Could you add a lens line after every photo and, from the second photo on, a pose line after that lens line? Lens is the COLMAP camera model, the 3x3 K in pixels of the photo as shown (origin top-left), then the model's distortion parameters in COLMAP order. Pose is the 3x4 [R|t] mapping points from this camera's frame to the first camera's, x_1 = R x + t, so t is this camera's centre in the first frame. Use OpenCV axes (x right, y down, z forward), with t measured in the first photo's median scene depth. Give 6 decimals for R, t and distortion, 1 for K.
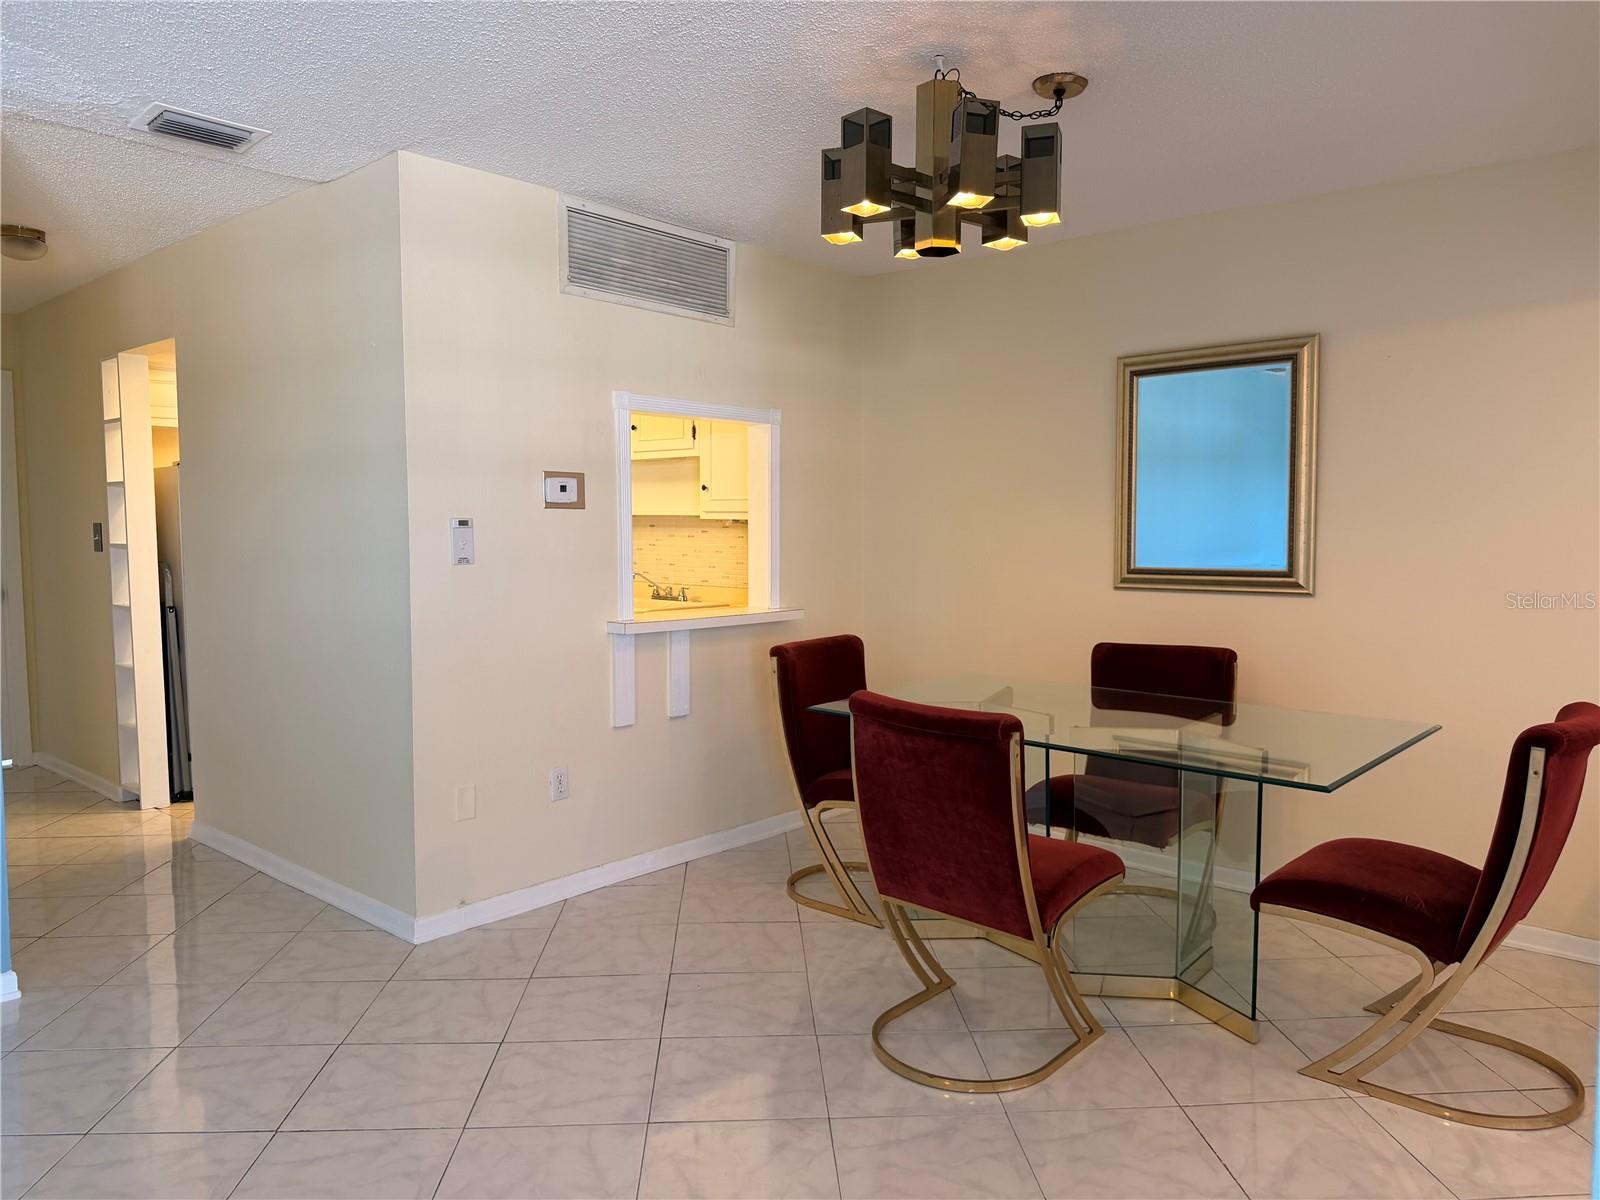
lens RADIAL K [[1132.9, 0, 801.5], [0, 1132.9, 609.0], [0, 0, 1]] dist [0.127542, -0.191392]
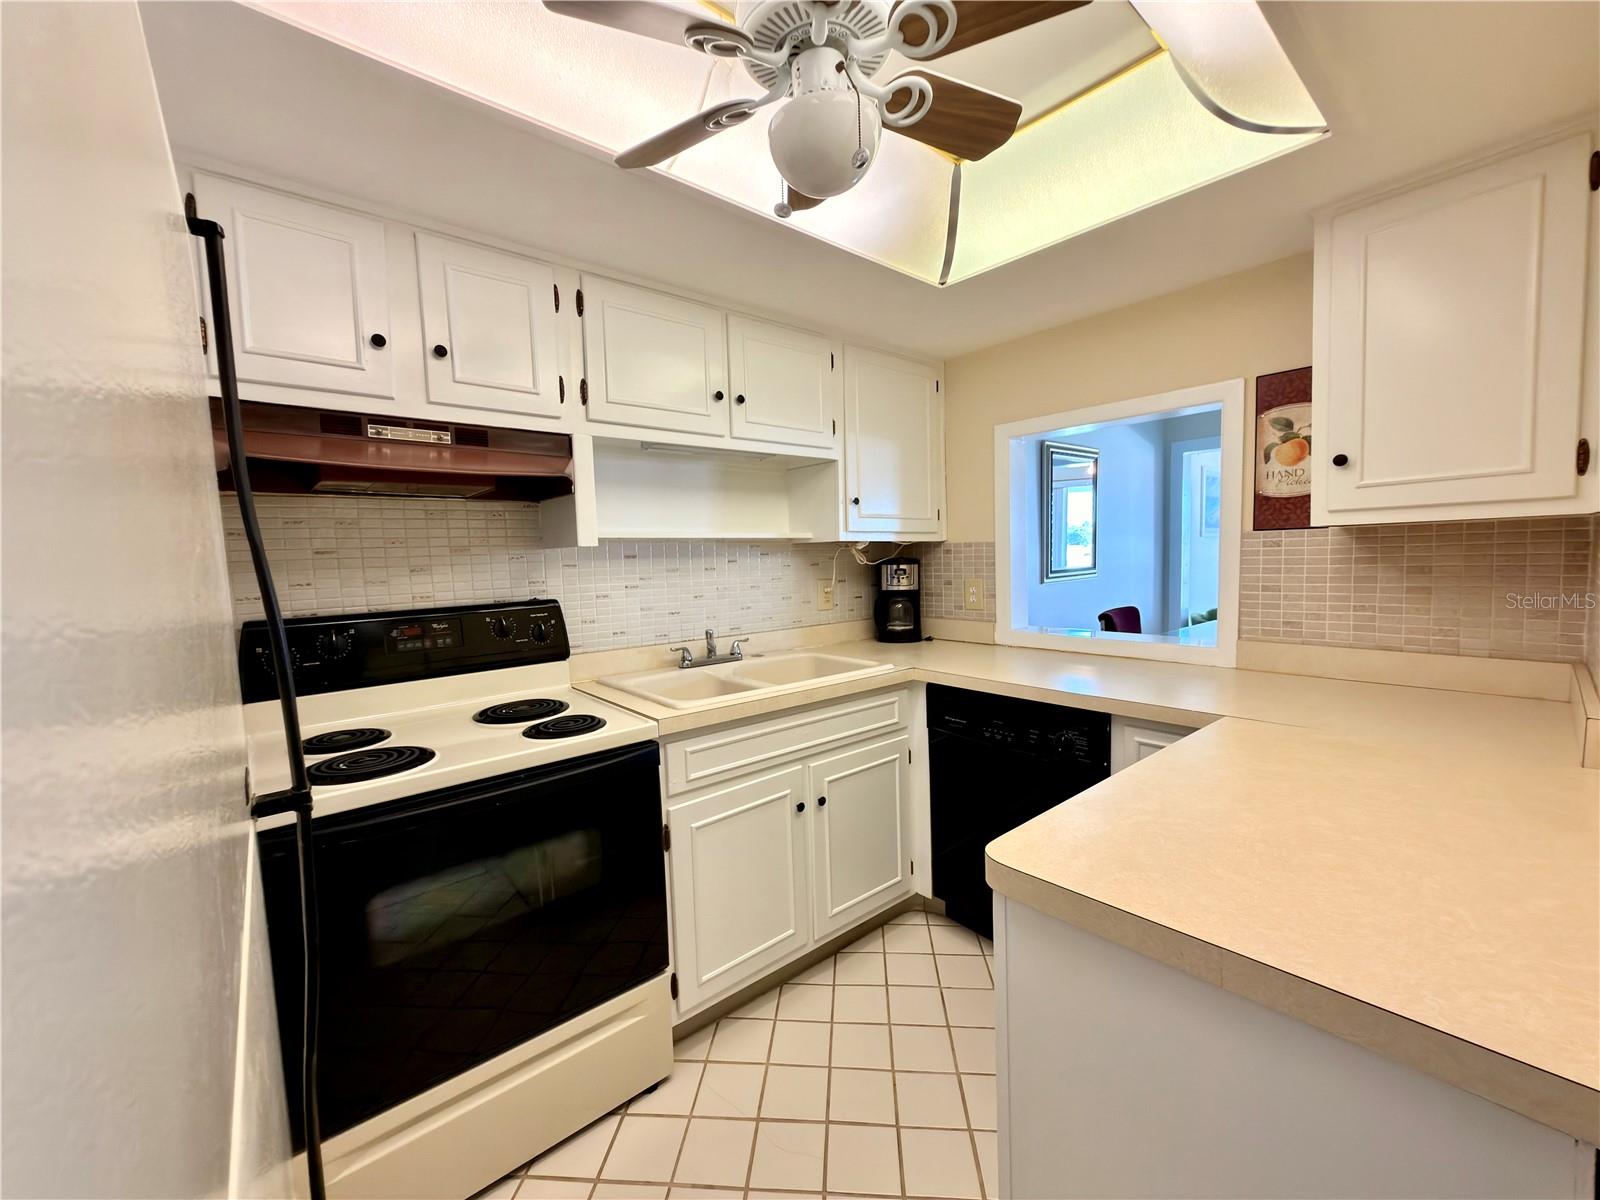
lens RADIAL K [[643.2, 0, 800.0], [0, 643.2, 600.0], [0, 0, 1]] dist [0.000944, -0.000038]
pose [[0.188919, -0.070618, 0.979450, -0.483989], [0.098757, 0.993721, 0.052599, -0.060654], [-0.977014, 0.086790, 0.194707, 0.865937]]
